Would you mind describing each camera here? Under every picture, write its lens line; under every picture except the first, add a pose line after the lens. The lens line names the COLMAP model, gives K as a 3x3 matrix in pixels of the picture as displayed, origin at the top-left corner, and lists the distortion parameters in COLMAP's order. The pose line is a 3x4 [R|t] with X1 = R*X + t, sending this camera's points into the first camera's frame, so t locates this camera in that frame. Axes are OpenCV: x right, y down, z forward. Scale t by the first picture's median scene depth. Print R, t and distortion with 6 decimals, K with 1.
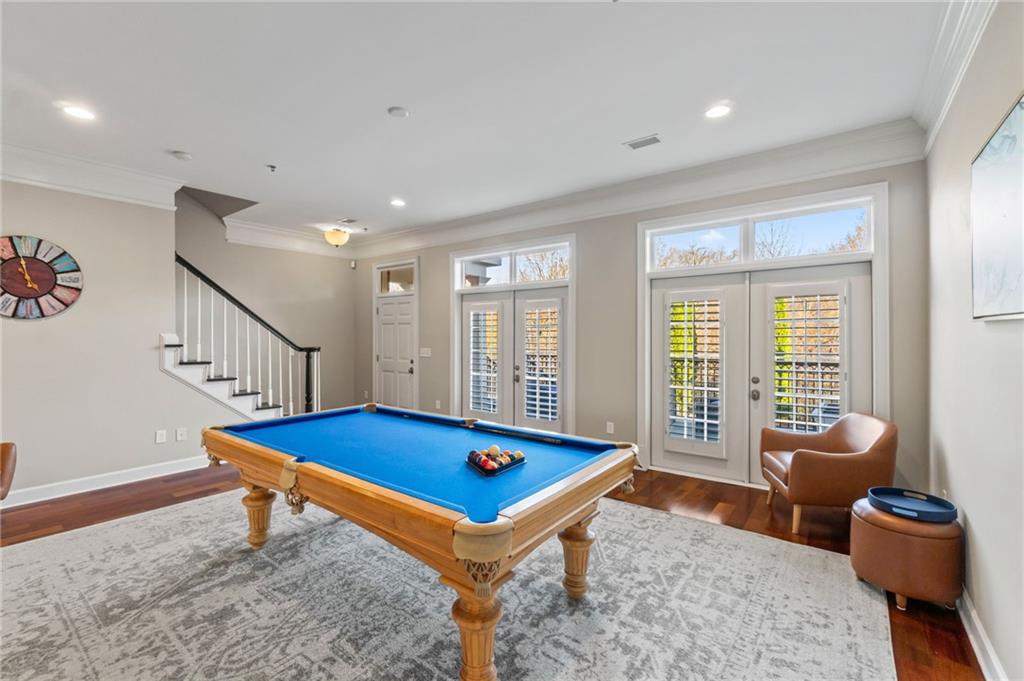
lens RADIAL K [[443.3, 0, 503.3], [0, 443.3, 339.0], [0, 0, 1]] dist [-0.003254, -0.000211]
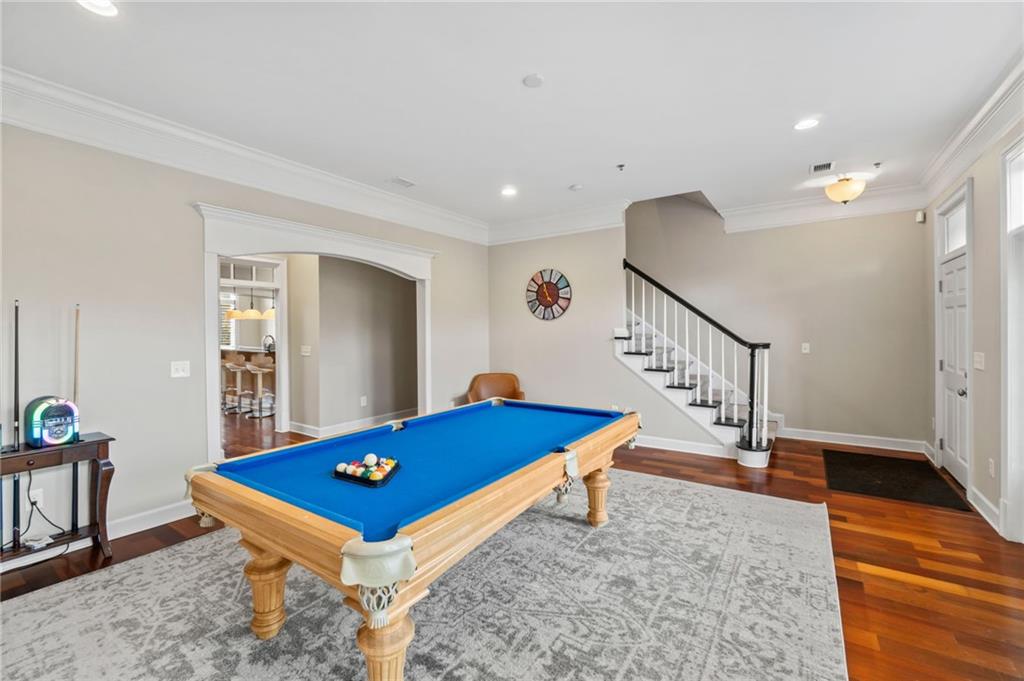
lens RADIAL K [[443.3, 0, 503.1], [0, 443.3, 331.0], [0, 0, 1]] dist [-0.003254, -0.000211]
pose [[0.052779, 0.002648, -0.998603, 0.495070], [-0.000654, 0.999996, 0.002617, -0.007588], [0.998606, 0.000515, 0.052781, 0.671264]]
